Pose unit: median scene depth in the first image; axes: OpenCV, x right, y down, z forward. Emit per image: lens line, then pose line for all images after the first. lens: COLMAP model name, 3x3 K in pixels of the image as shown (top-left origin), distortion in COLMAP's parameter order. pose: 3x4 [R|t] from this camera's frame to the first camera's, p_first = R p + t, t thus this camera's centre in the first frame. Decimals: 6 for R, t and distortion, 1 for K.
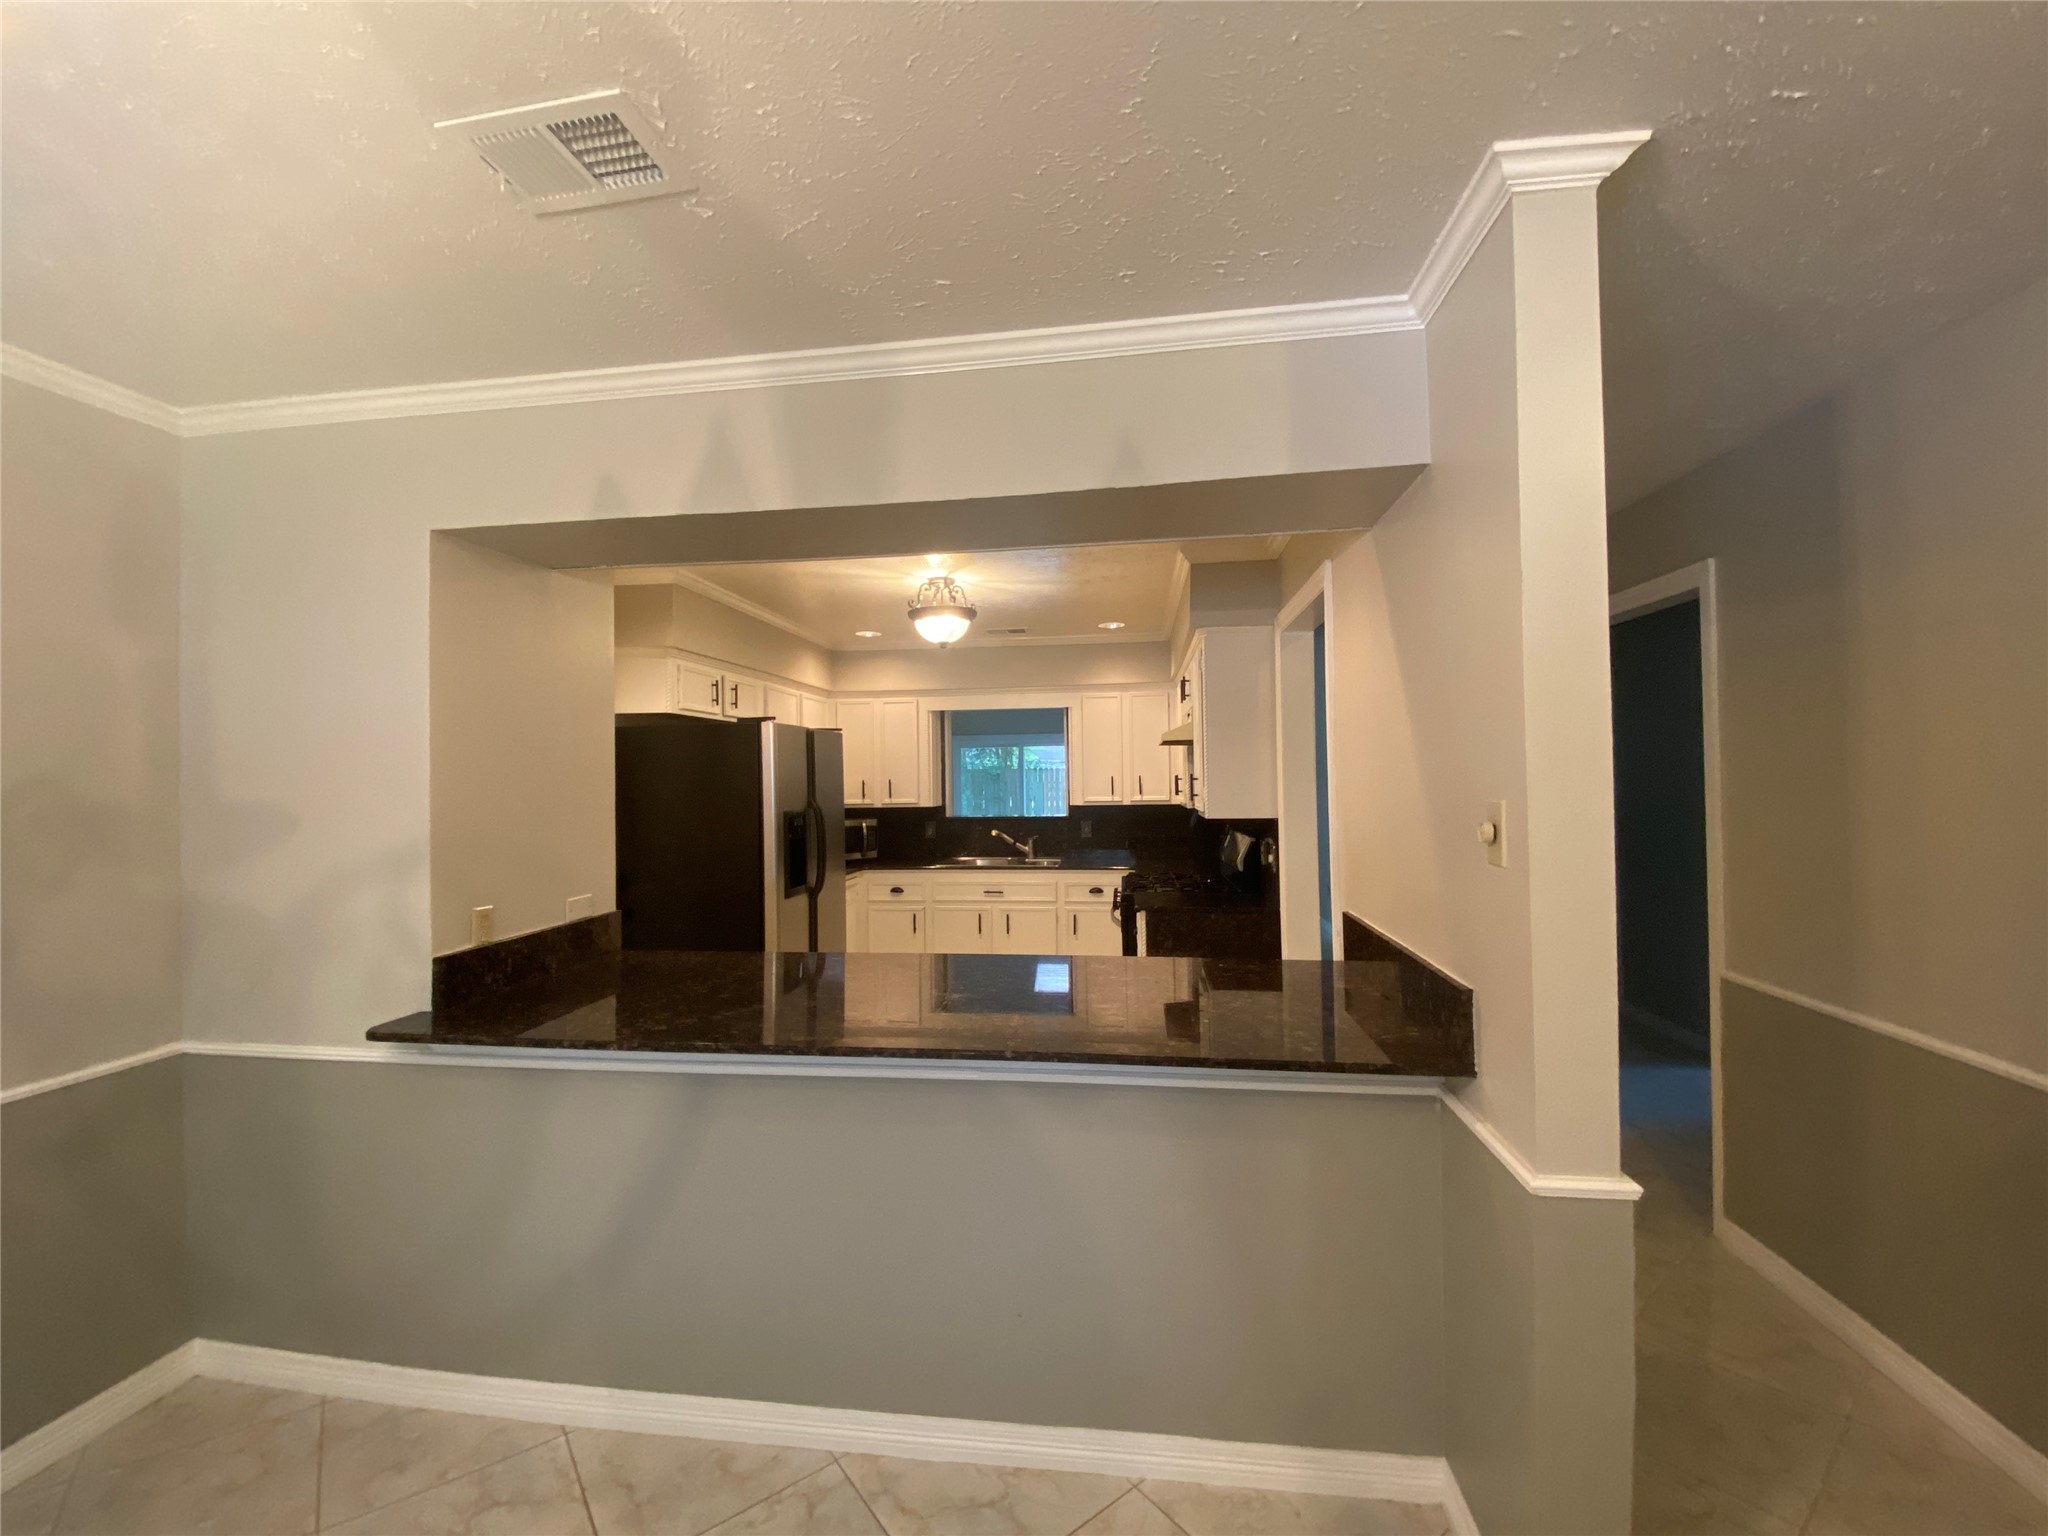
lens RADIAL K [[828.2, 0, 1026.7], [0, 828.2, 767.7], [0, 0, 1]] dist [0.002346, -0.009856]
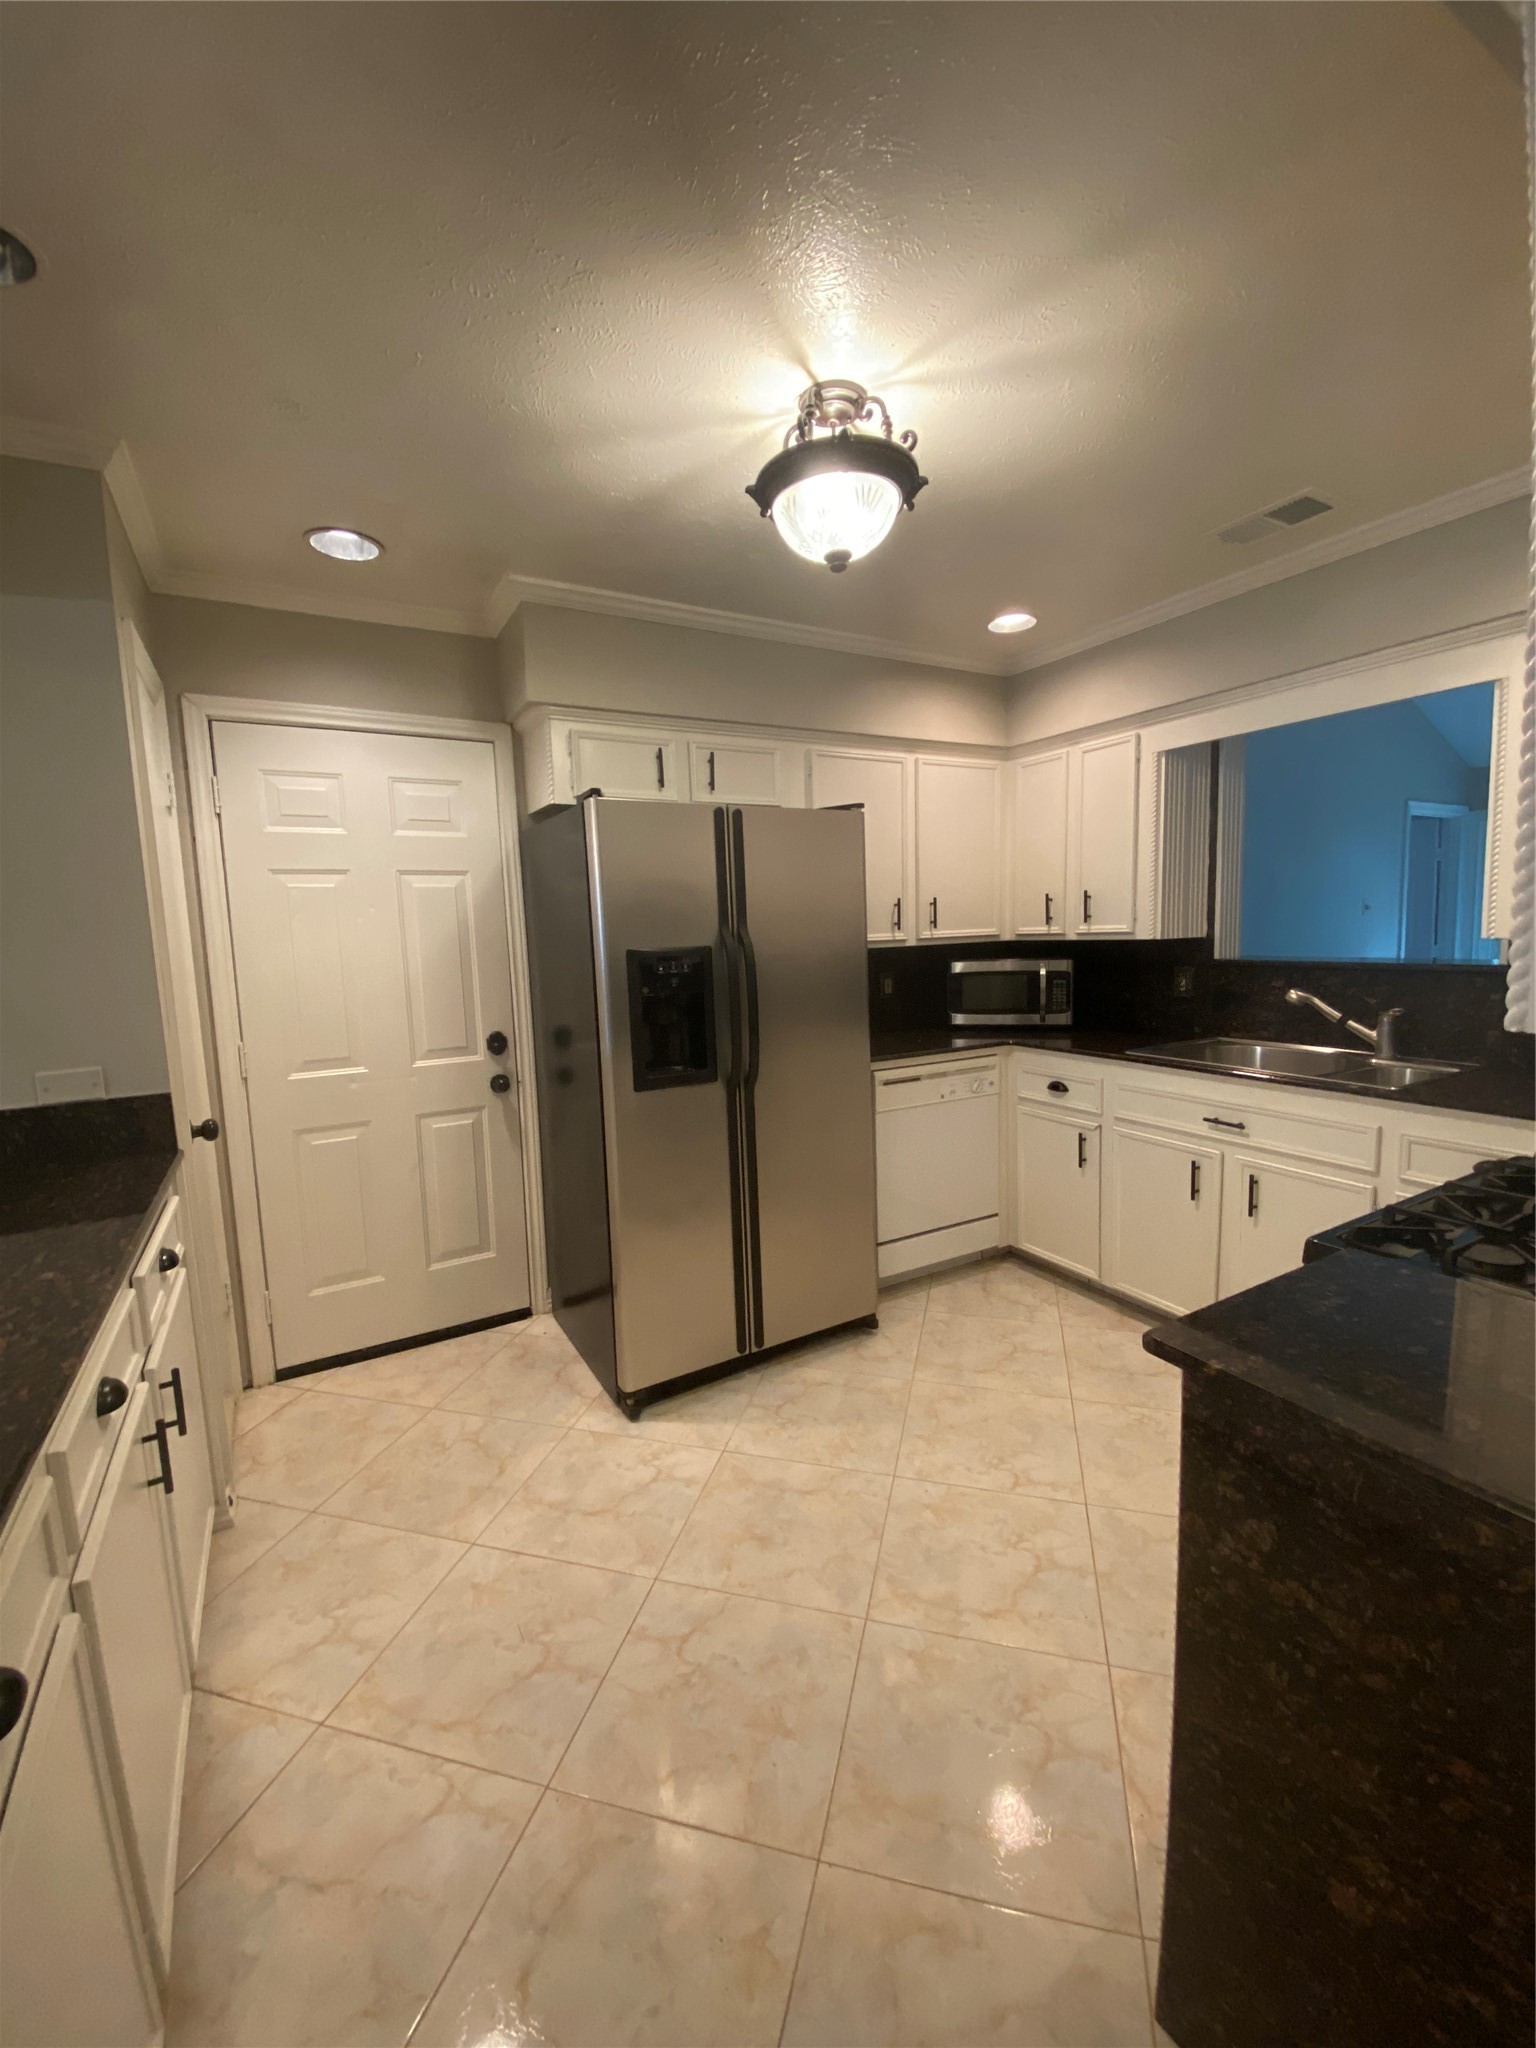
lens RADIAL K [[828.2, 0, 758.8], [0, 828.2, 1020.4], [0, 0, 1]] dist [0.002346, -0.009856]
pose [[0.578850, 0.088034, -0.810668, 0.175990], [0.038083, 0.990152, 0.134718, 0.018139], [0.814544, -0.108854, 0.569797, 0.500606]]
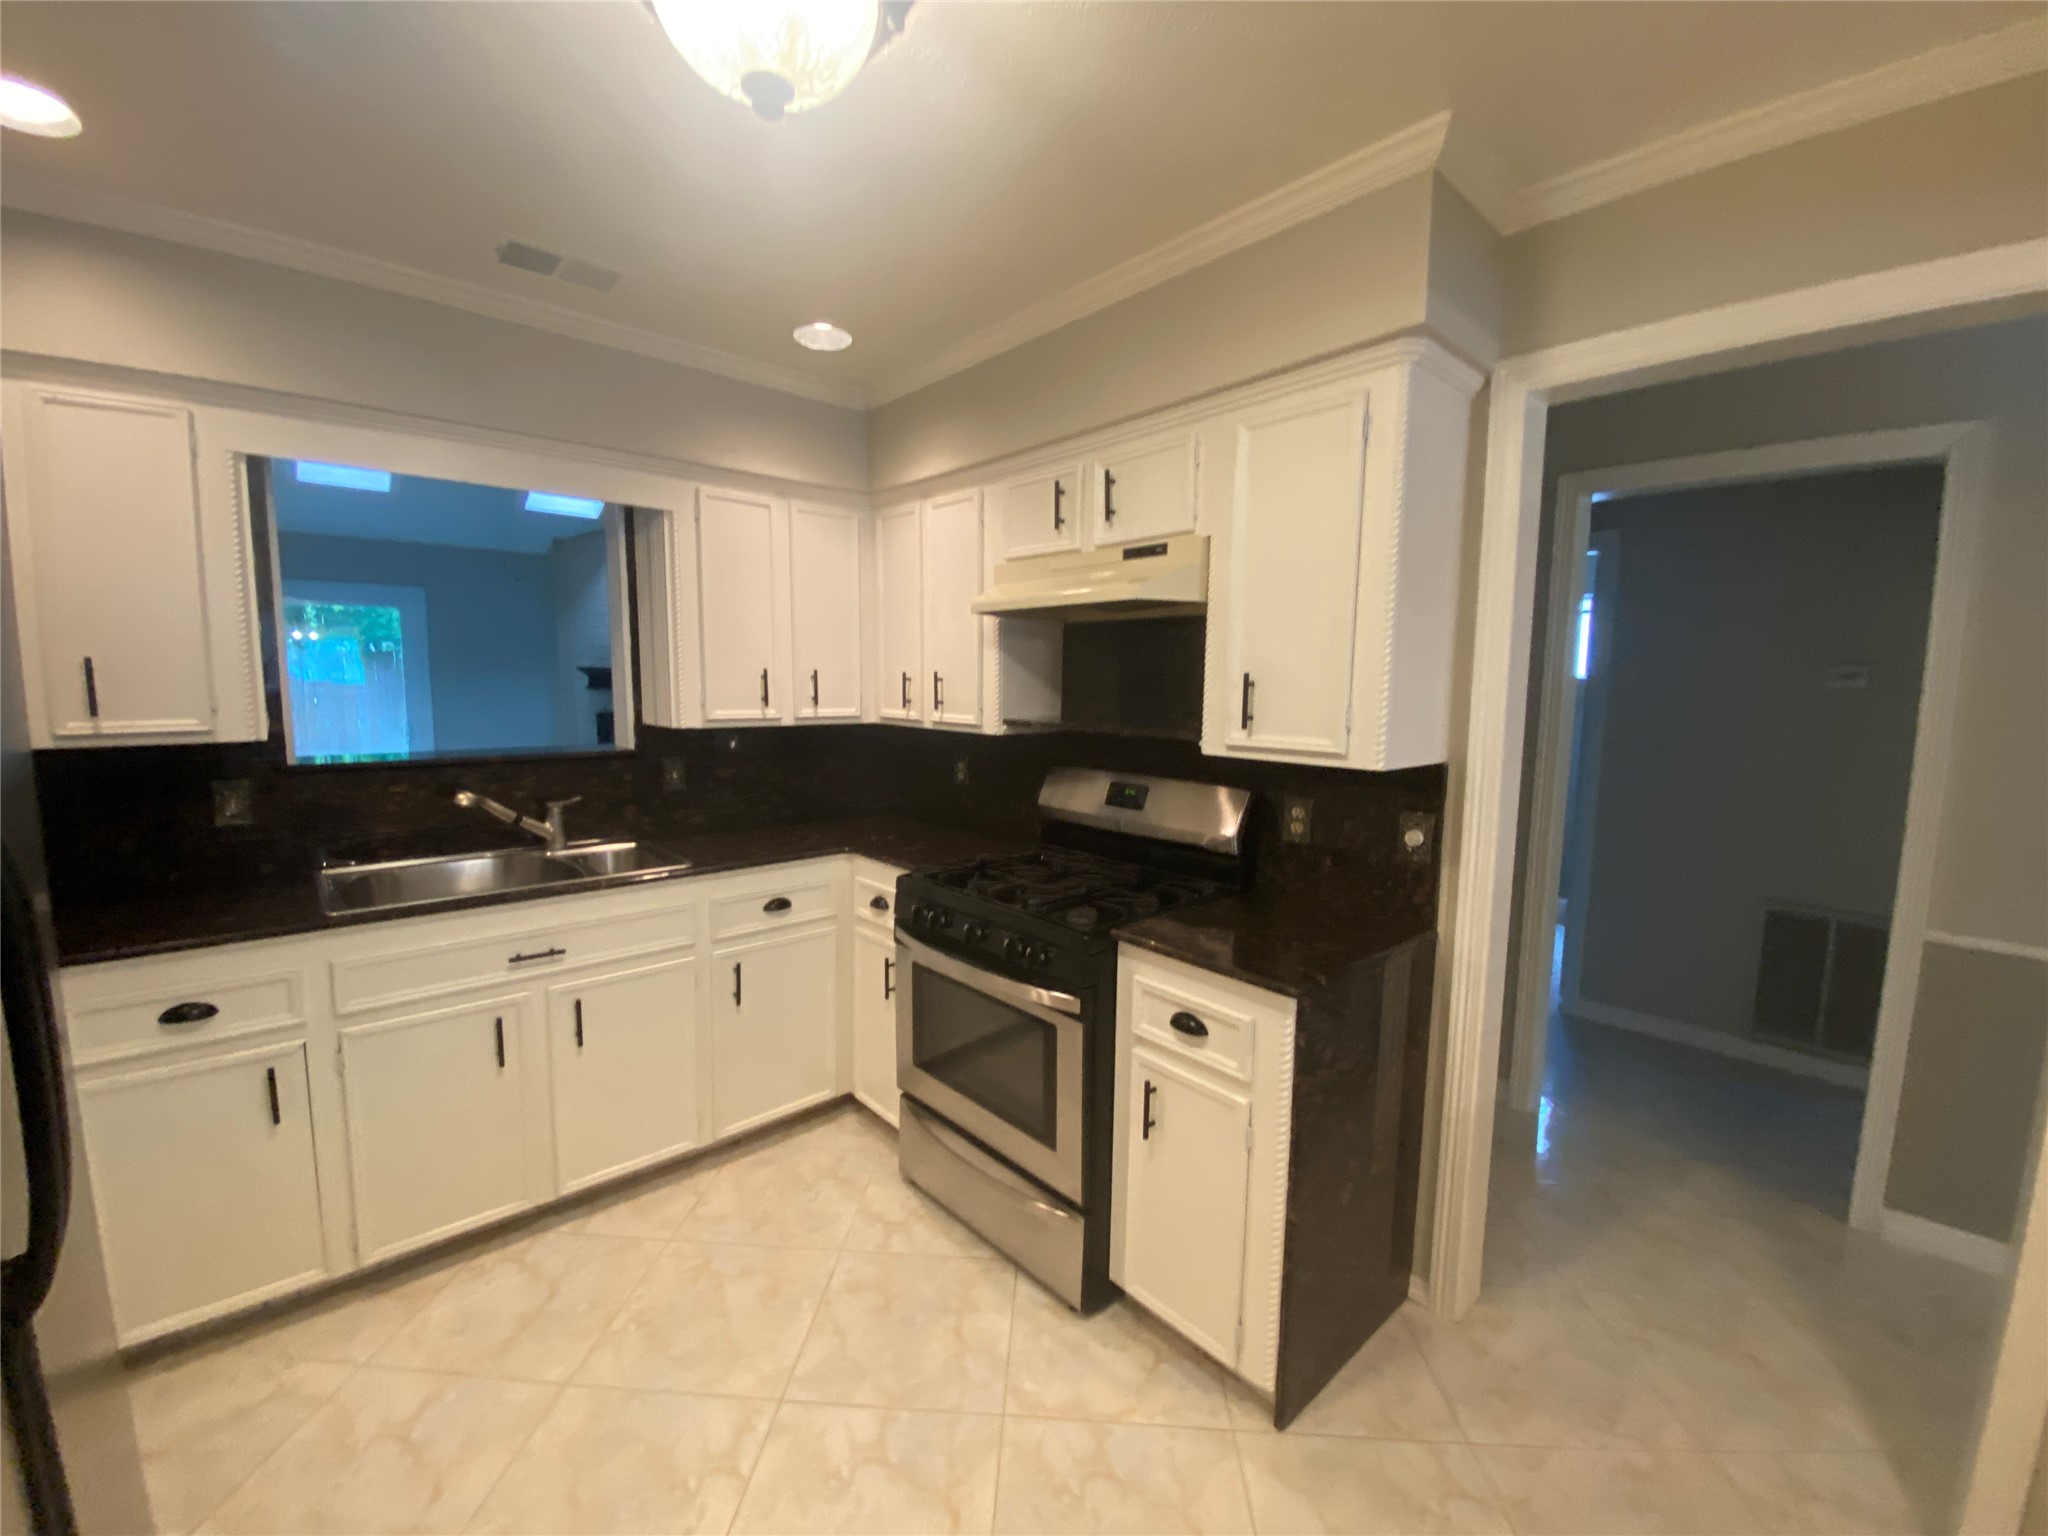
lens RADIAL K [[828.2, 0, 1006.0], [0, 828.2, 781.9], [0, 0, 1]] dist [0.002346, -0.009856]
pose [[0.679136, -0.065171, 0.731114, -0.162397], [-0.017946, 0.994279, 0.105299, 0.023214], [-0.733793, -0.084633, 0.674081, 0.554129]]
